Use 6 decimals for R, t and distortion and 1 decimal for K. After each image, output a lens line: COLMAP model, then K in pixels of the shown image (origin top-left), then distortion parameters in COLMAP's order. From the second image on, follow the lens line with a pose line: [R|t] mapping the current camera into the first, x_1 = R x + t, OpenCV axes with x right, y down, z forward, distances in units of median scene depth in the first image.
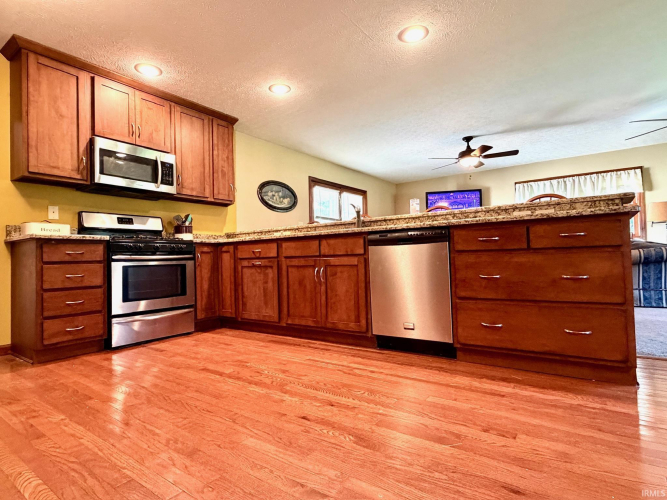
lens RADIAL K [[359.7, 0, 332.3], [0, 359.7, 249.1], [0, 0, 1]] dist [0.000006, 0.001773]
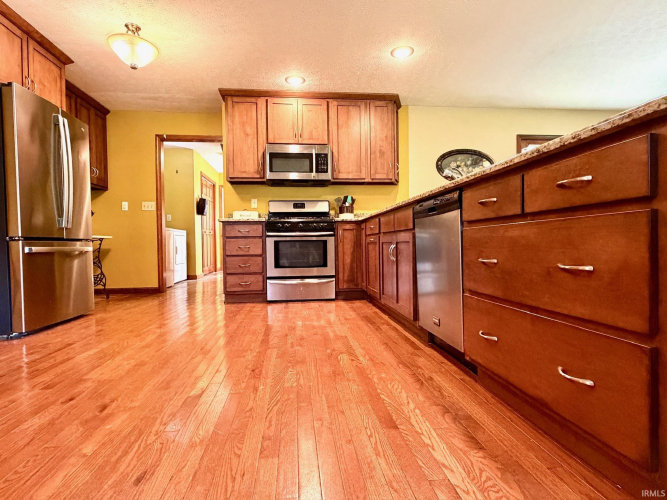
lens RADIAL K [[359.7, 0, 332.6], [0, 359.7, 249.7], [0, 0, 1]] dist [0.000006, 0.001773]
pose [[0.670052, 0.028220, -0.741778, 0.513913], [0.016657, 0.998454, 0.053032, 0.013336], [0.742127, -0.047890, 0.668546, 0.263185]]
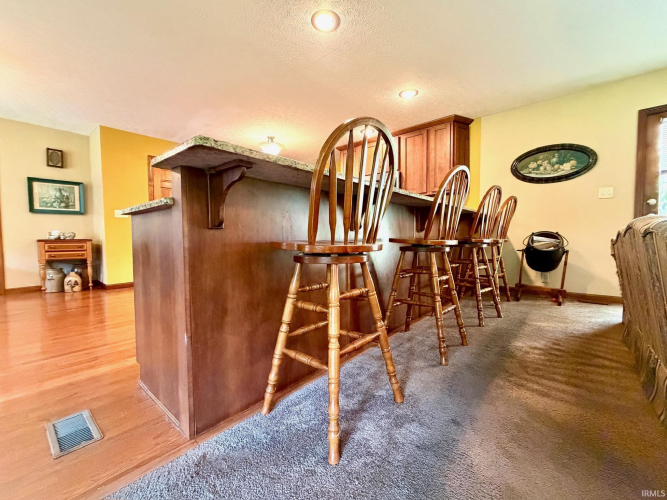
lens RADIAL K [[277.8, 0, 333.7], [0, 277.8, 250.4], [0, 0, 1]] dist [-0.000155, -0.000707]
pose [[-0.084877, 0.072854, -0.993724, 0.926646], [0.033803, 0.996960, 0.070204, -0.020704], [0.995818, -0.027632, -0.087082, 0.977316]]
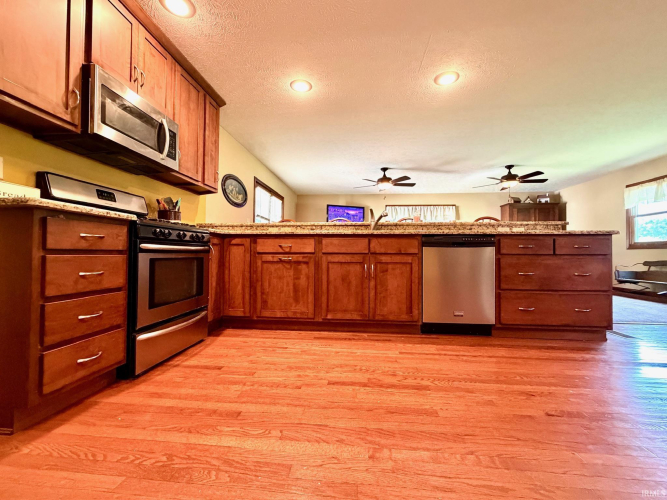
lens RADIAL K [[277.8, 0, 332.7], [0, 277.8, 250.0], [0, 0, 1]] dist [-0.000155, -0.000707]
pose [[0.863618, 0.038904, 0.502643, -0.522509], [-0.042942, 0.999071, -0.003545, 0.015296], [-0.502314, -0.018523, 0.864487, 0.323911]]
